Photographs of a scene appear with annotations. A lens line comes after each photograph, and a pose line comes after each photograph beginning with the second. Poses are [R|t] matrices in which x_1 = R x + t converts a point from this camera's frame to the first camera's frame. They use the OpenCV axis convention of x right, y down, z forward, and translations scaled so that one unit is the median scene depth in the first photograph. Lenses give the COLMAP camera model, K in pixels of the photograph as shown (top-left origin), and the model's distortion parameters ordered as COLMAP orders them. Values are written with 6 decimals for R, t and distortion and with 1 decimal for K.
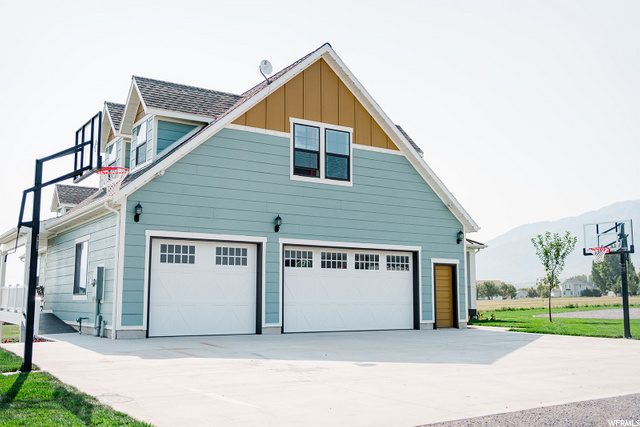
lens RADIAL K [[642.6, 0, 322.5], [0, 642.6, 208.7], [0, 0, 1]] dist [-0.011765, 0.000000]
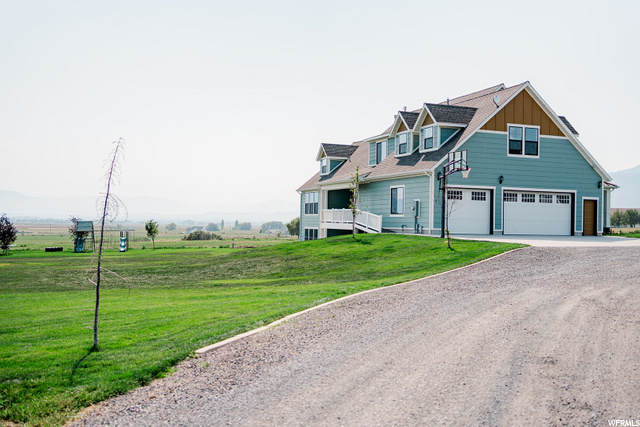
lens RADIAL K [[642.6, 0, 323.2], [0, 642.6, 209.5], [0, 0, 1]] dist [-0.011765, 0.000000]
pose [[0.980071, 0.012771, -0.198238, -0.200007], [0.010631, 0.993130, 0.116537, -0.113092], [0.198365, -0.116321, 0.973201, -0.967168]]
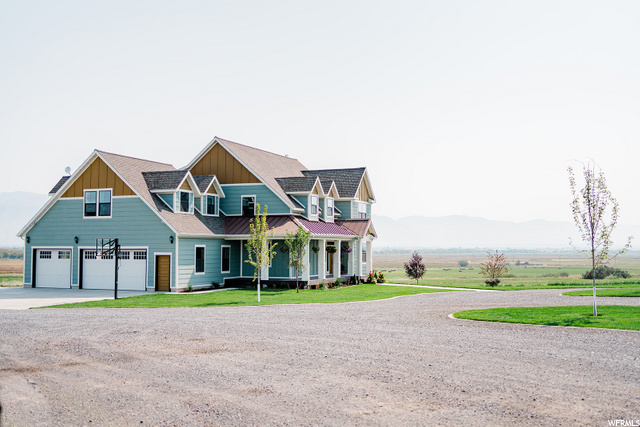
lens RADIAL K [[642.6, 0, 320.2], [0, 642.6, 218.3], [0, 0, 1]] dist [-0.011765, 0.000000]
pose [[0.578193, -0.071132, -0.812794, 2.077429], [0.091236, 0.995581, -0.022226, 0.070838], [0.810783, -0.061305, 0.582128, 0.376665]]
